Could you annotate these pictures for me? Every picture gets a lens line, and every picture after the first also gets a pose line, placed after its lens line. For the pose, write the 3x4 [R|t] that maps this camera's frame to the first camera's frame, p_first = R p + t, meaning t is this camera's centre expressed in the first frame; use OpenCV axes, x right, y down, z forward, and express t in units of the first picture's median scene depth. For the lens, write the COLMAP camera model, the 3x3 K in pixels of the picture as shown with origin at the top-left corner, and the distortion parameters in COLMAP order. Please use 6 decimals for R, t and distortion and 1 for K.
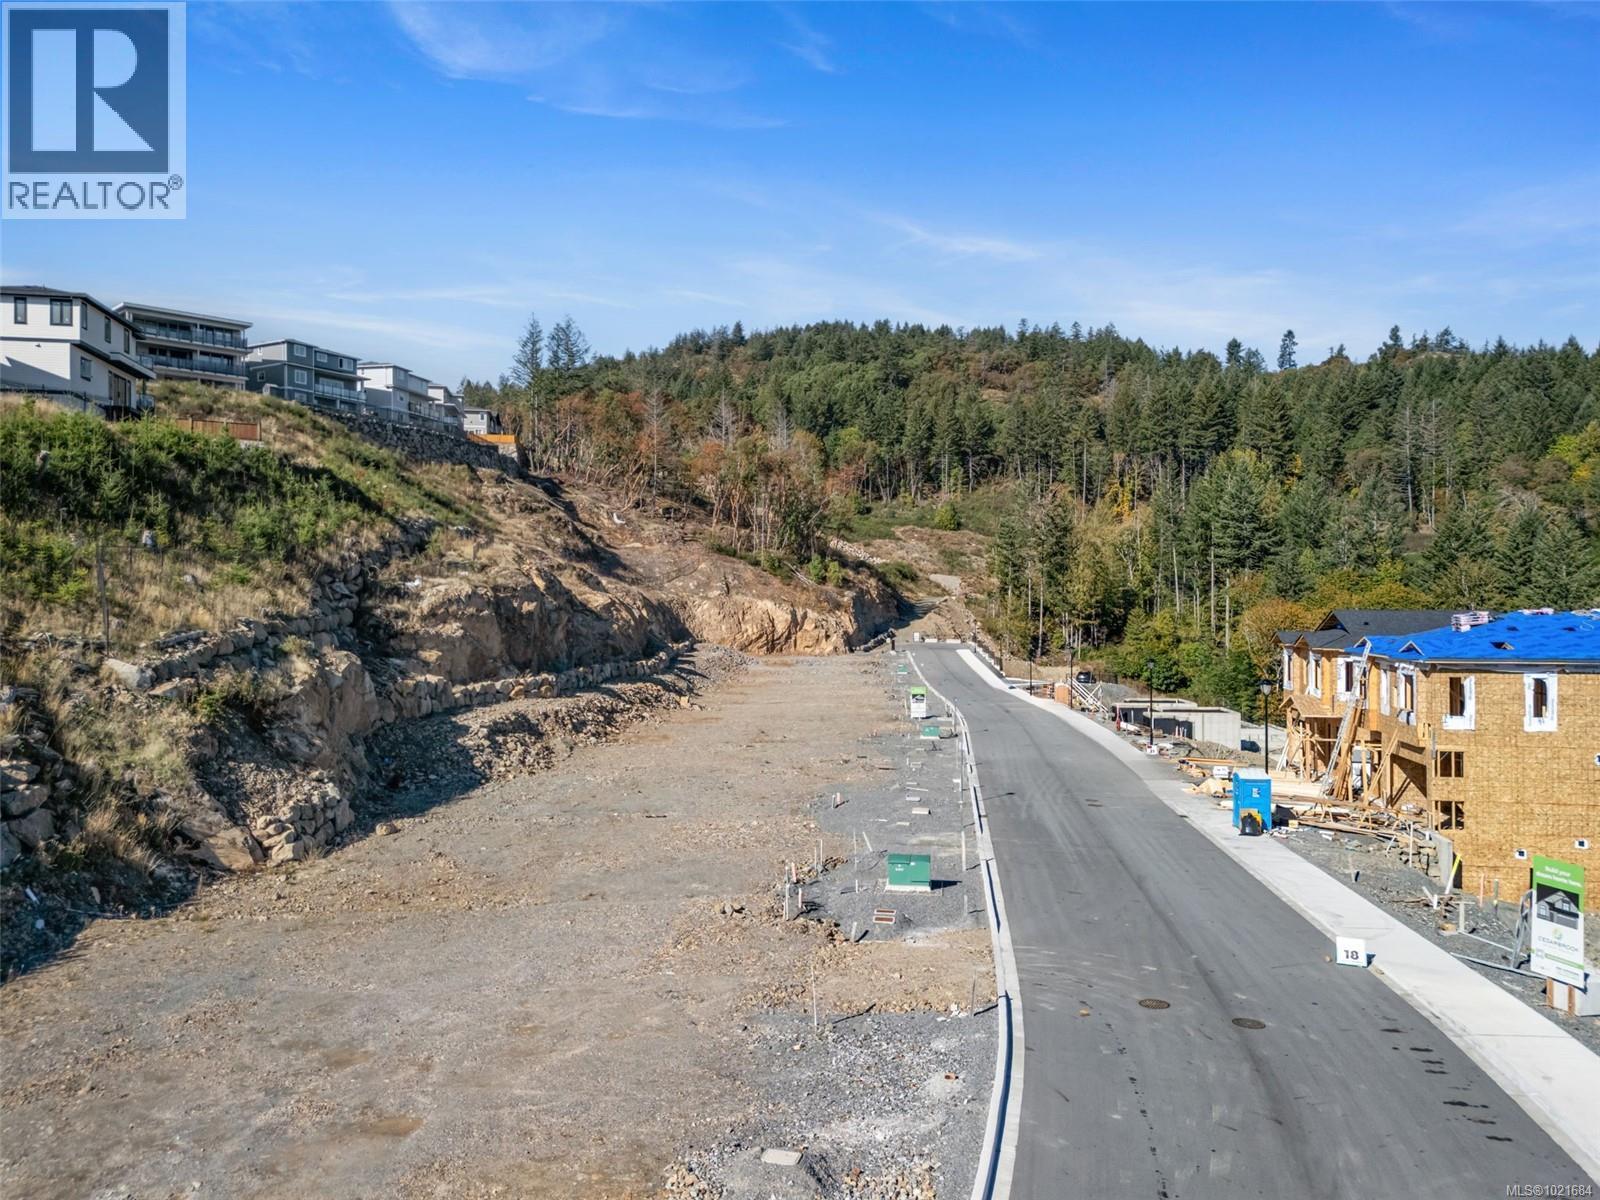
lens RADIAL K [[1167.9, 0, 805.9], [0, 1167.9, 605.2], [0, 0, 1]] dist [0.109040, -0.150334]
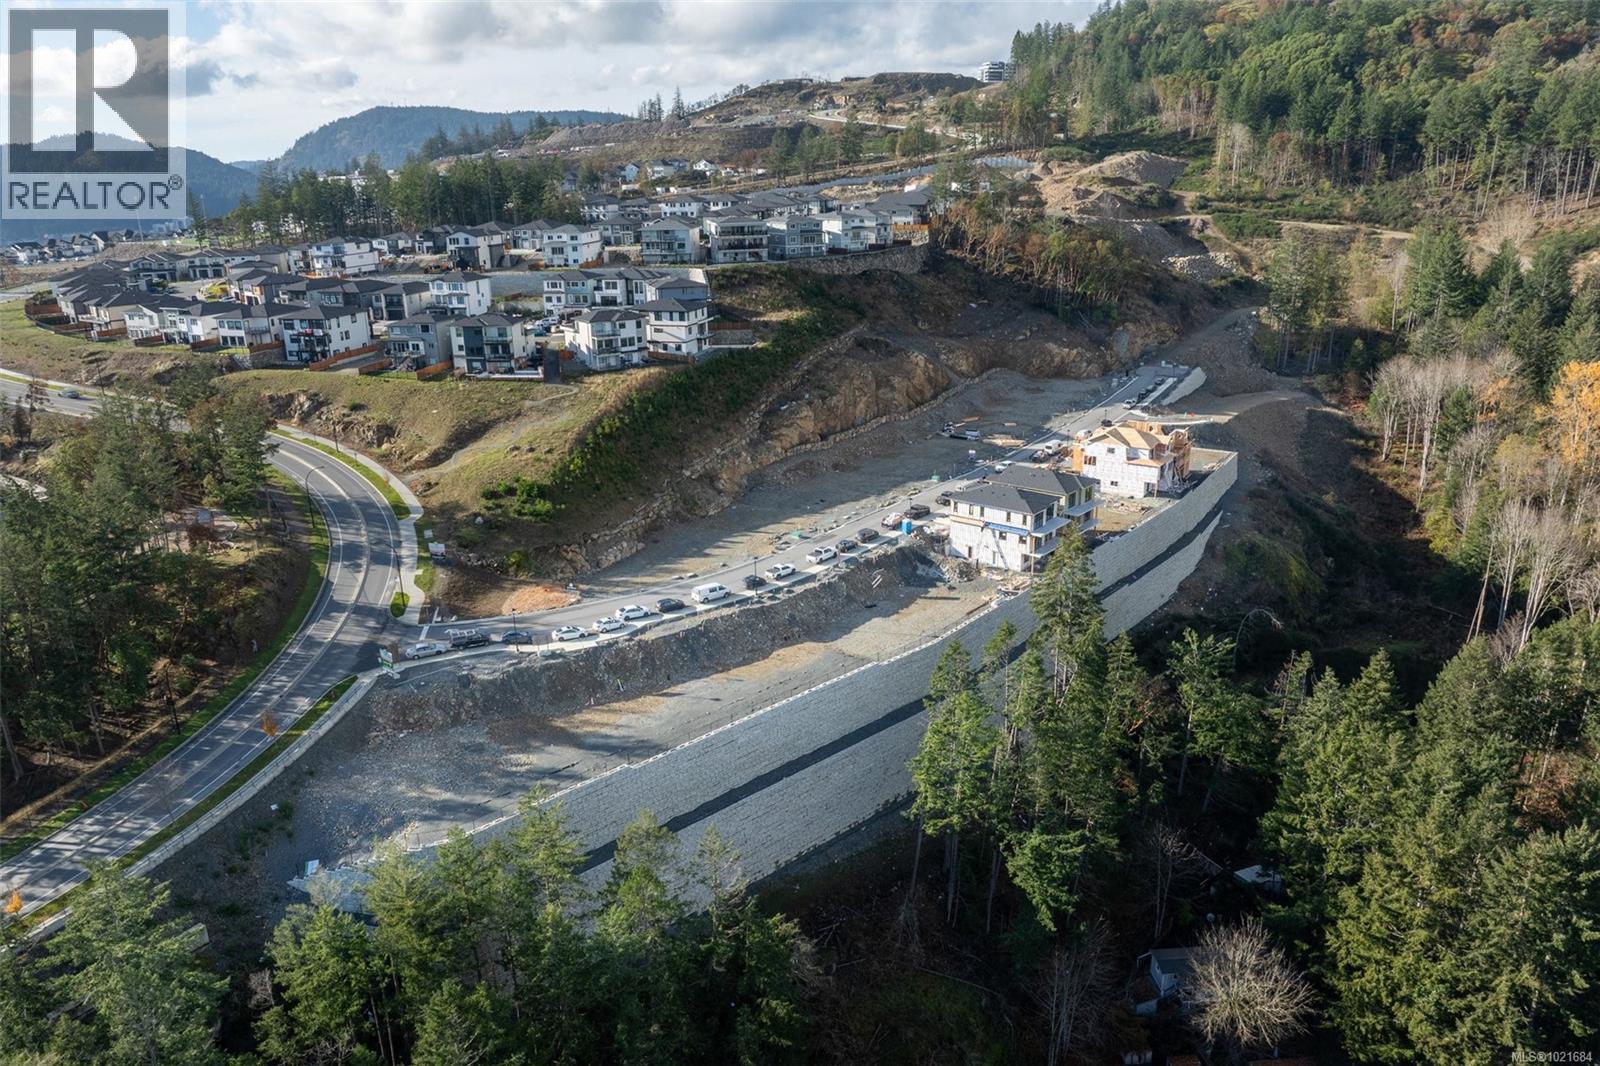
lens RADIAL K [[1136.6, 0, 804.6], [0, 1136.6, 559.2], [0, 0, 1]] dist [-0.043448, 0.007915]
pose [[0.871927, 0.144642, -0.467785, 0.412047], [0.018392, 0.945022, 0.326488, -0.220160], [0.489291, -0.293277, 0.821330, -0.533289]]
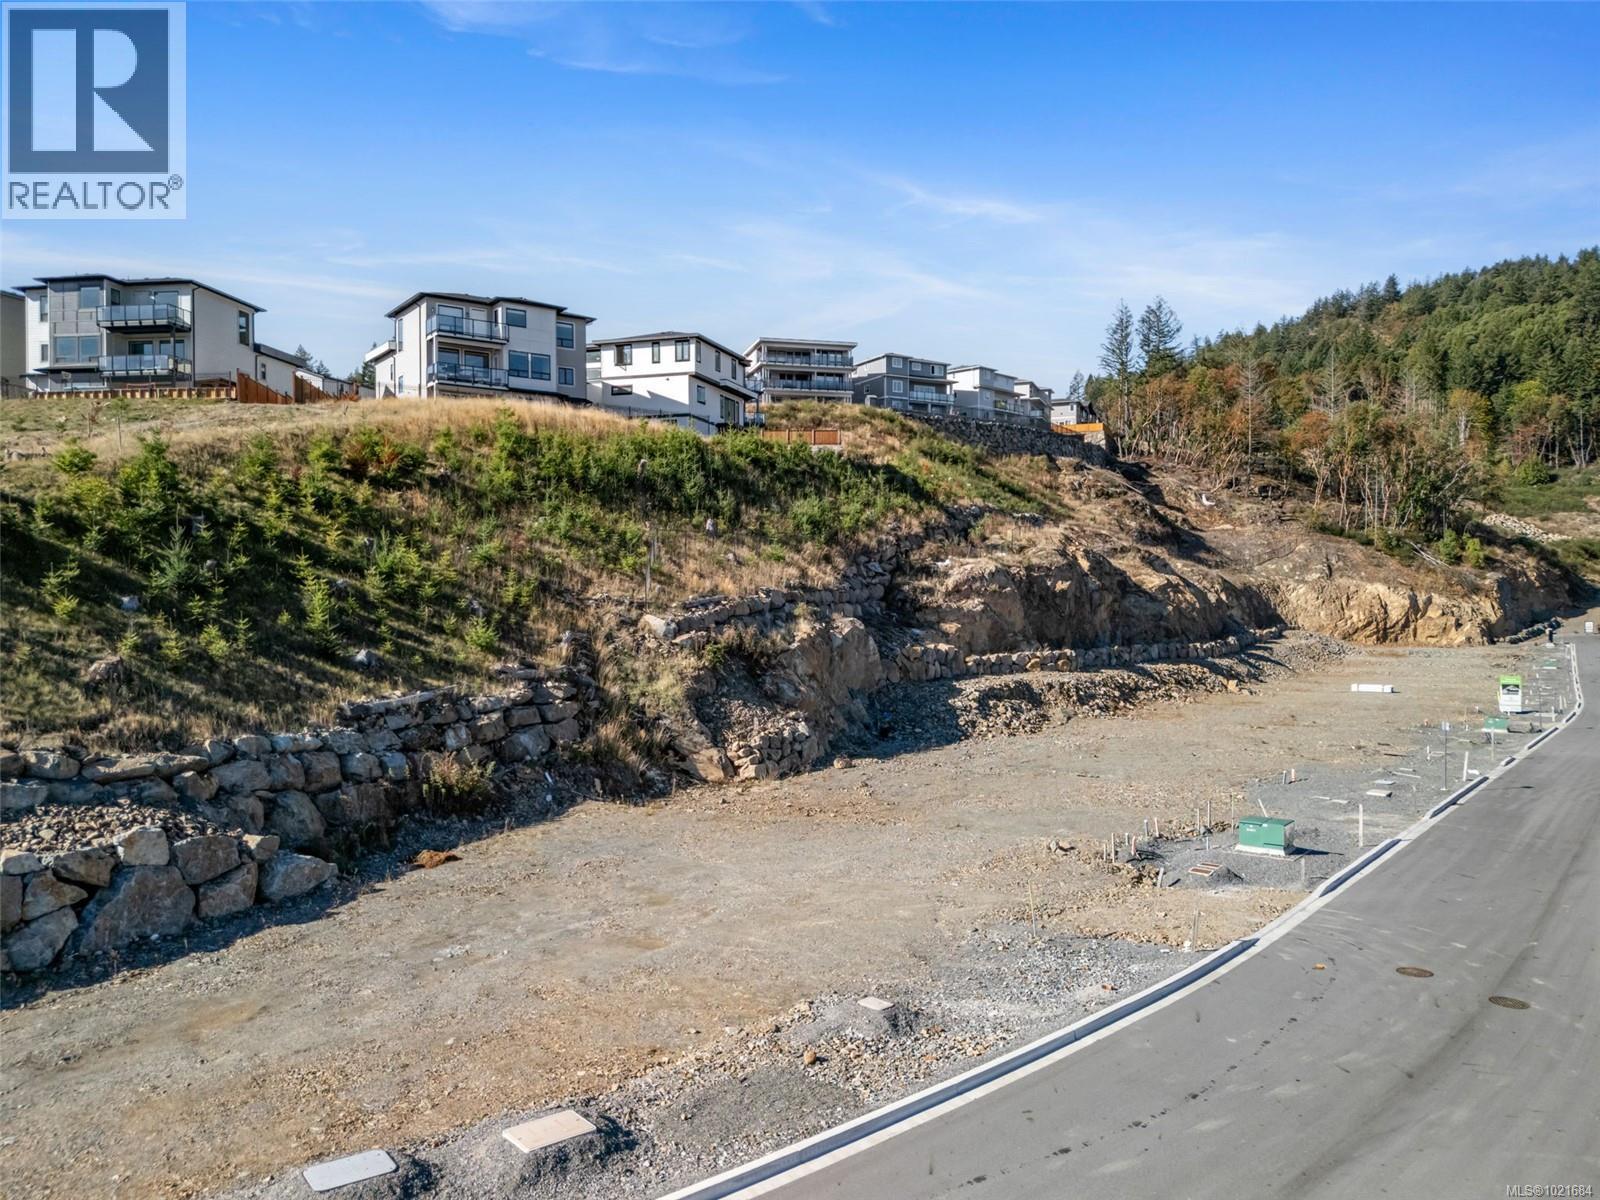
lens RADIAL K [[1171.8, 0, 803.2], [0, 1171.8, 600.3], [0, 0, 1]] dist [0.082038, -0.084797]
pose [[0.864112, -0.001851, -0.503296, 0.038573], [0.002822, 0.999995, 0.001168, 0.005522], [0.503291, -0.002429, 0.864113, -0.002397]]
